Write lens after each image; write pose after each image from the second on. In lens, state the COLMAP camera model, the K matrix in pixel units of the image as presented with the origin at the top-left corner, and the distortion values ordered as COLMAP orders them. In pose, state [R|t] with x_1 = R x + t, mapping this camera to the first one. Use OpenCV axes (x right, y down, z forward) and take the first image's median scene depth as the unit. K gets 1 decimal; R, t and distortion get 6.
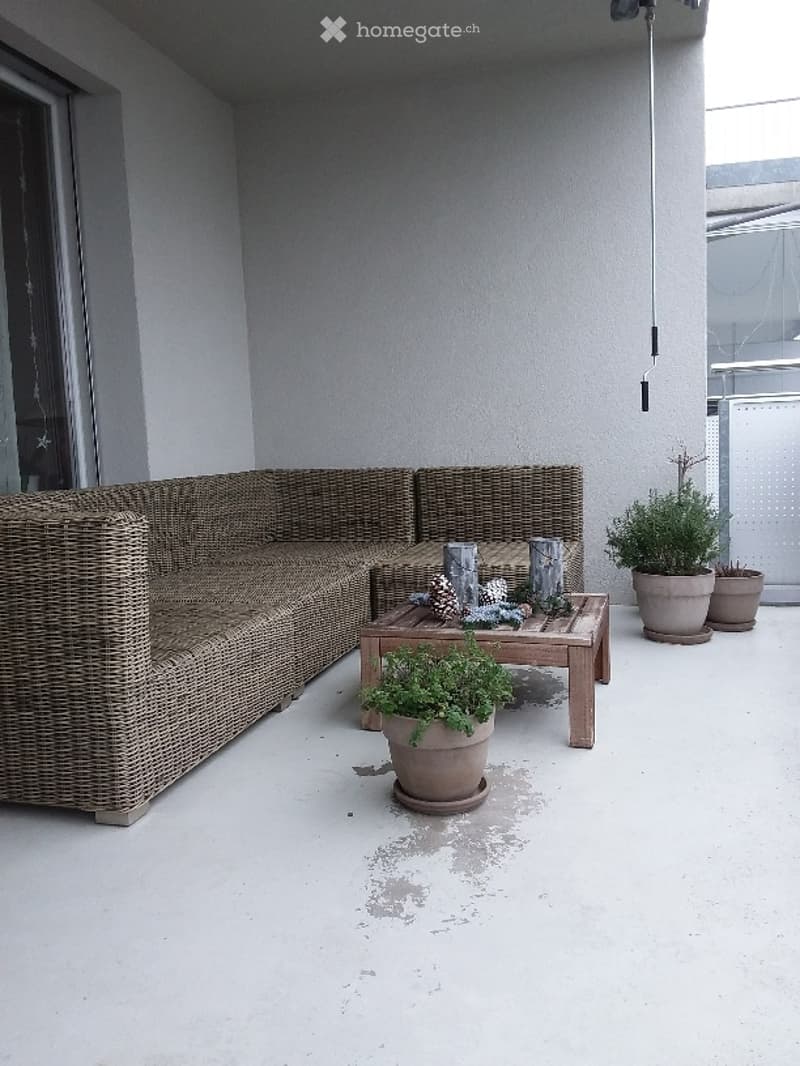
lens RADIAL K [[884.5, 0, 401.6], [0, 884.5, 526.9], [0, 0, 1]] dist [0.055192, -0.042425]
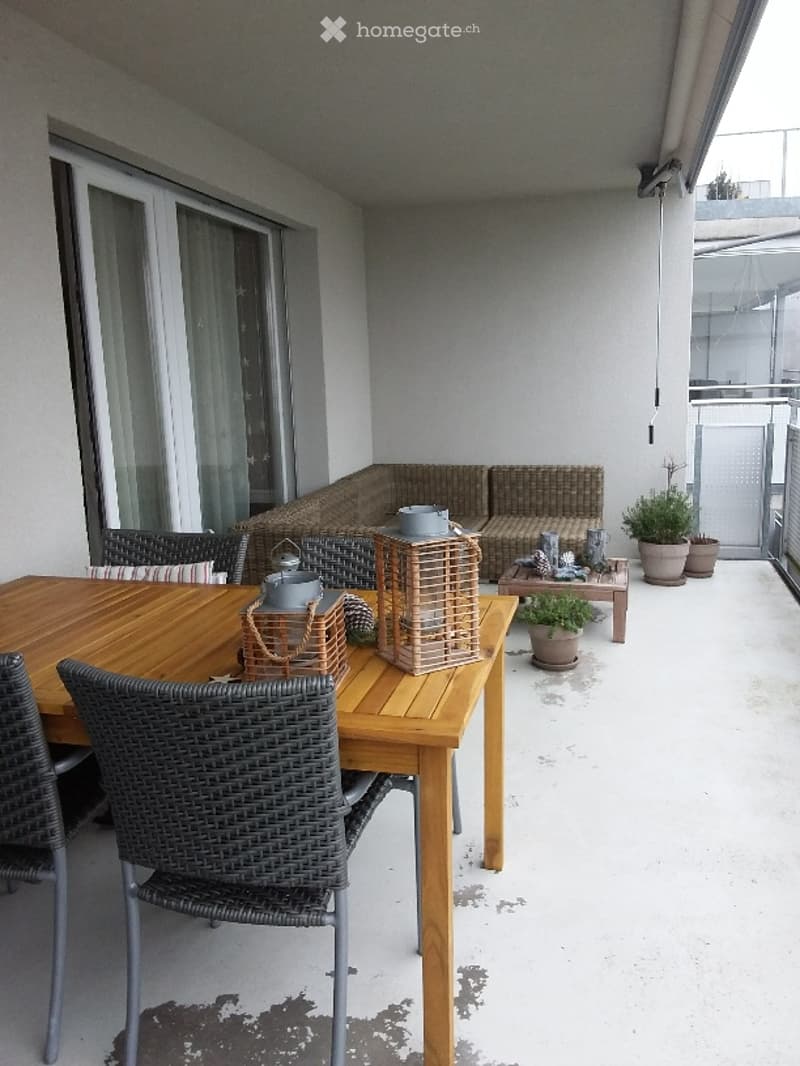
lens RADIAL K [[884.5, 0, 397.3], [0, 884.5, 538.3], [0, 0, 1]] dist [0.055192, -0.042425]
pose [[0.999696, 0.001444, 0.024608, -0.280497], [-0.003714, 0.995709, 0.092465, -0.132068], [-0.024369, -0.092528, 0.995412, -0.762367]]
